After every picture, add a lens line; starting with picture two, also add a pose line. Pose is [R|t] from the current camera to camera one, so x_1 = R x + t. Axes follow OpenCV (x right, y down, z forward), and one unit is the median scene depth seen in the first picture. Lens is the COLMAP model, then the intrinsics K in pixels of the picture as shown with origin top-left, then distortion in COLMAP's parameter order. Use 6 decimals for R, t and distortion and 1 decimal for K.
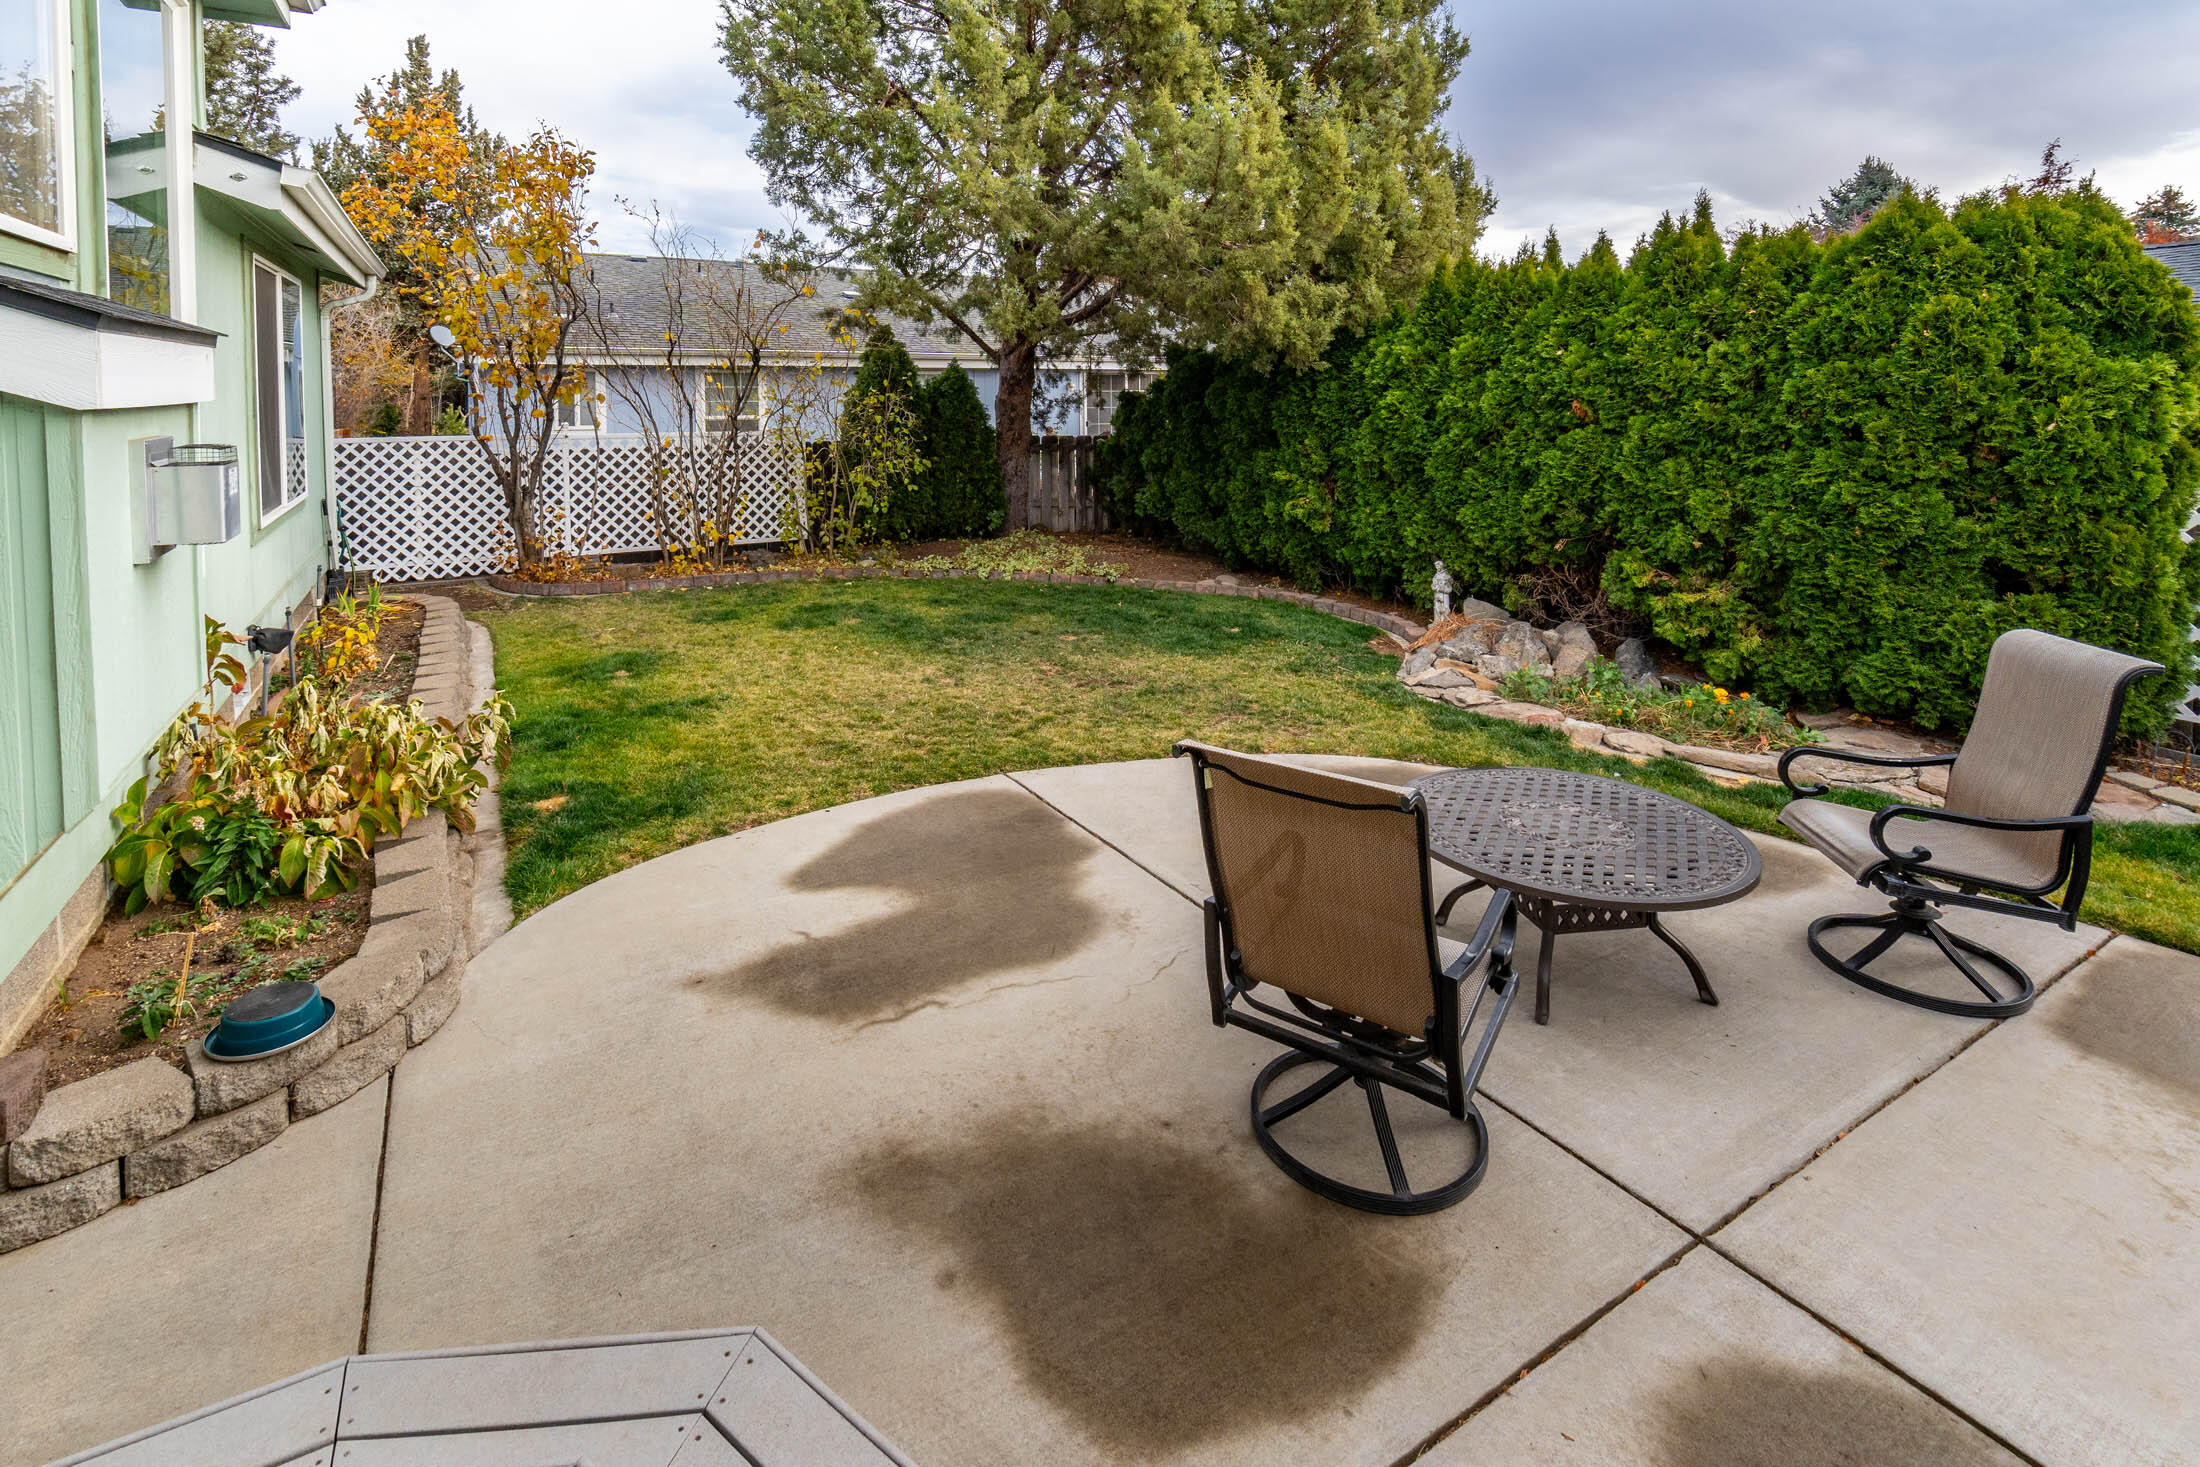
lens RADIAL K [[965.0, 0, 1100.0], [0, 965.0, 733.5], [0, 0, 1]] dist [-0.064291, 0.000085]
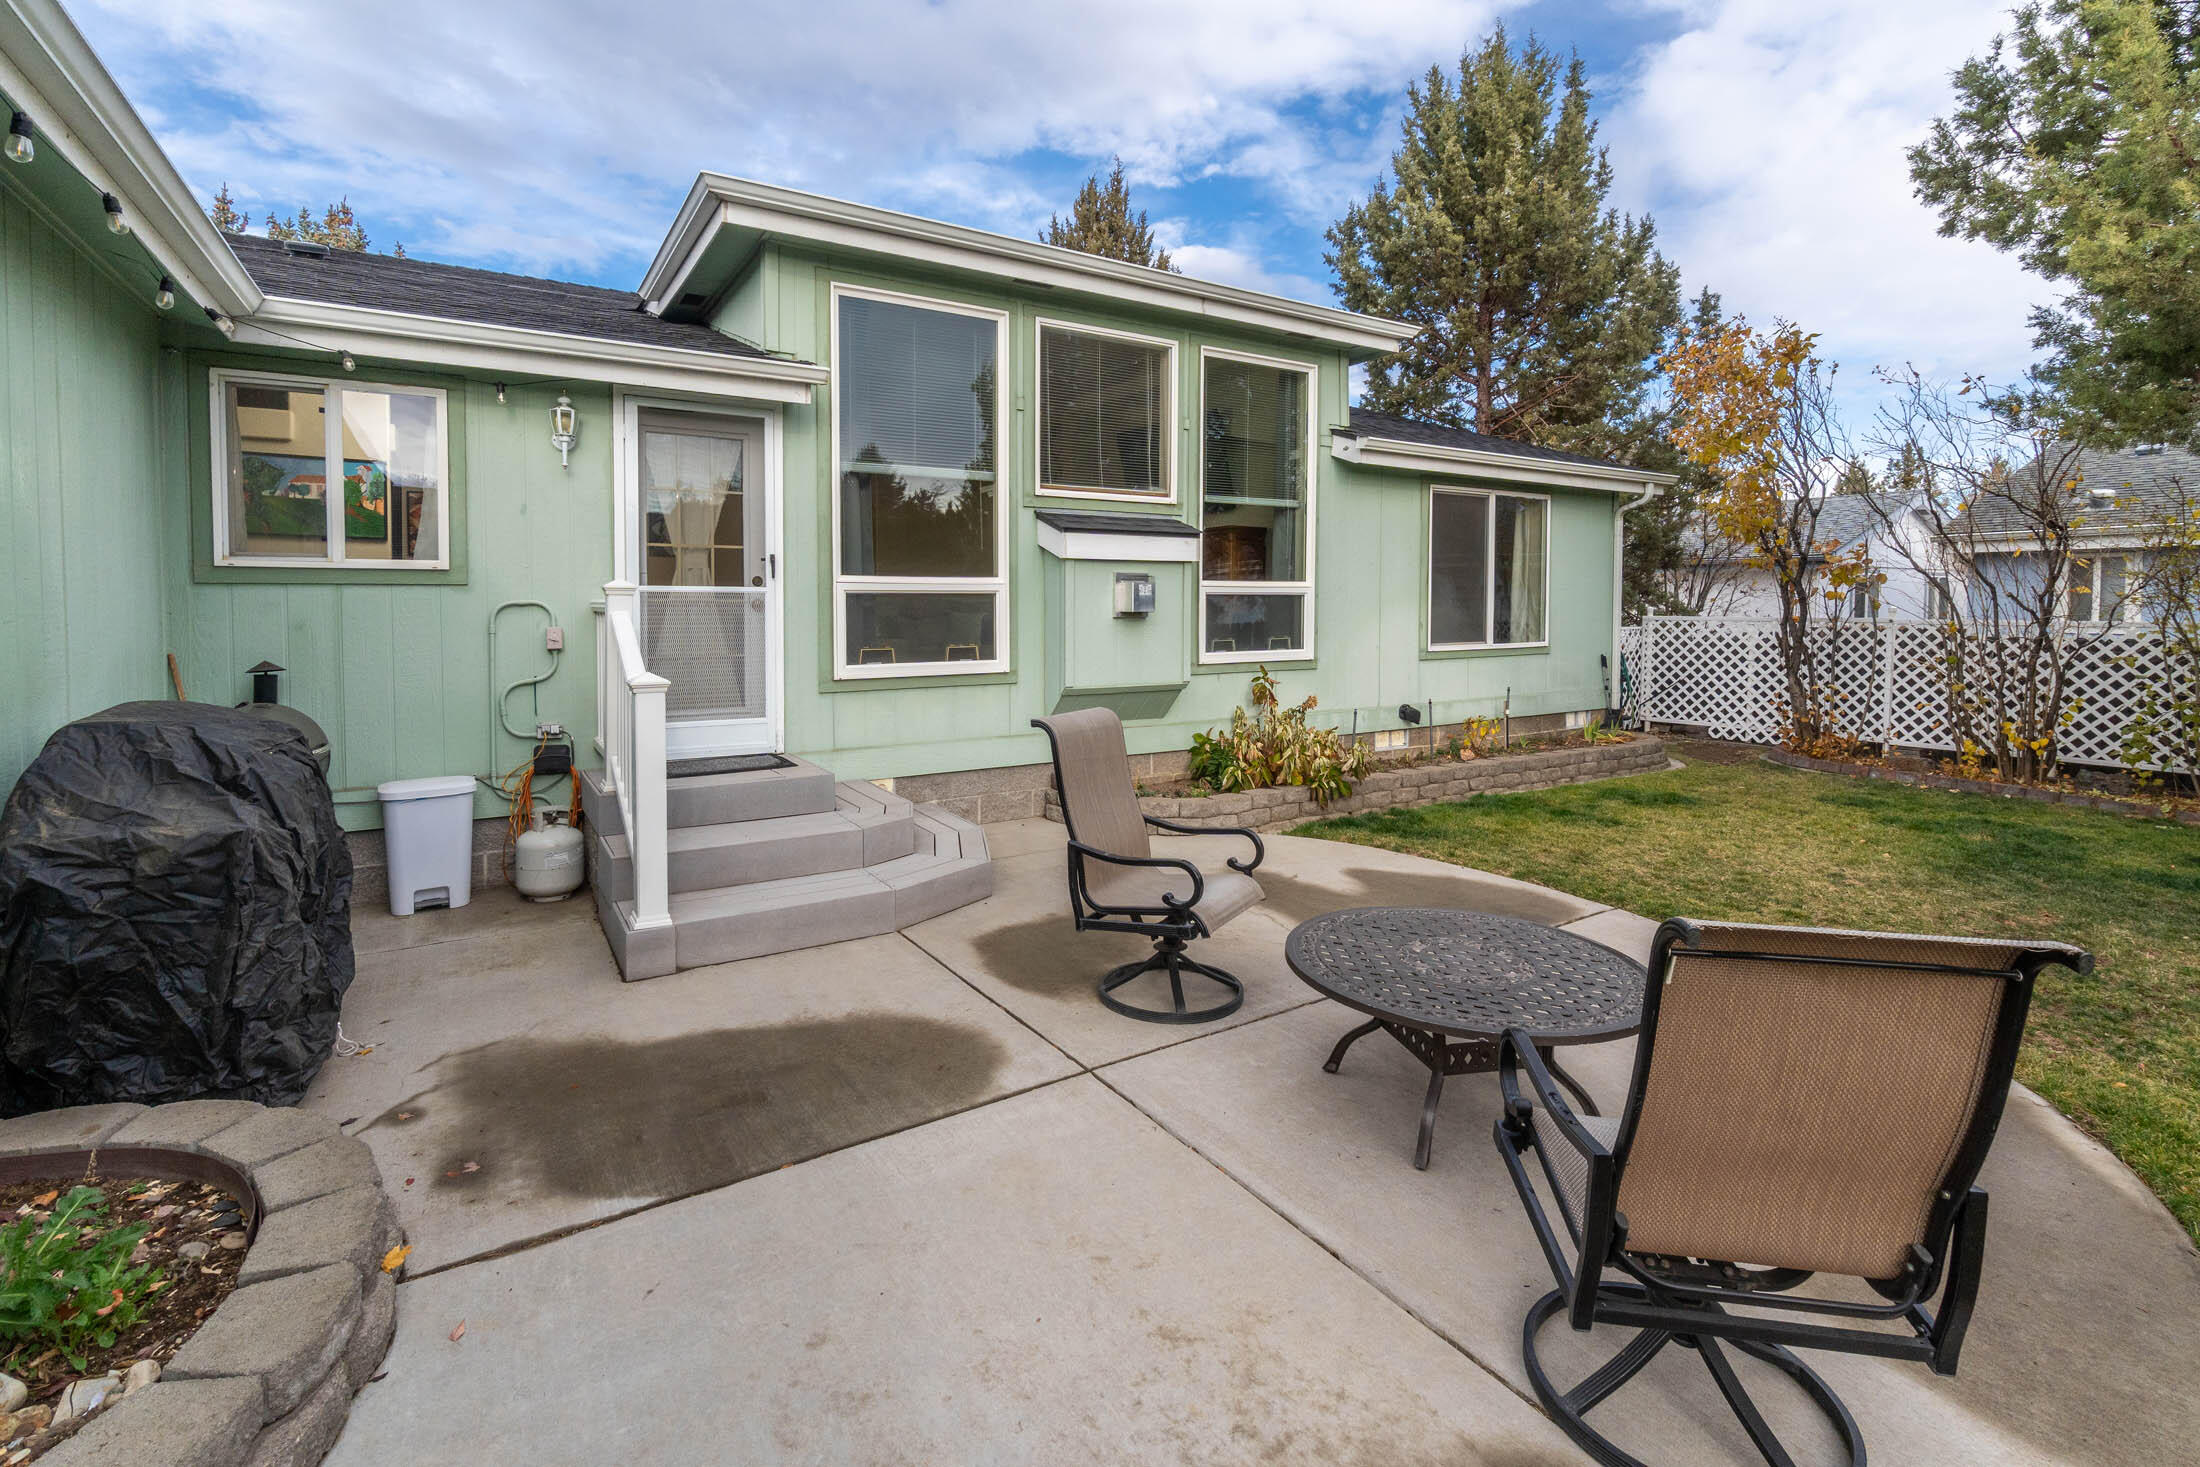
lens RADIAL K [[976.2, 0, 1100.0], [0, 976.2, 733.5], [0, 0, 1]] dist [0.000188, 0.000025]
pose [[0.141385, 0.131004, -0.981248, 0.328619], [-0.315745, 0.945404, 0.080724, -0.027326], [0.938251, 0.298412, 0.175029, 0.072243]]
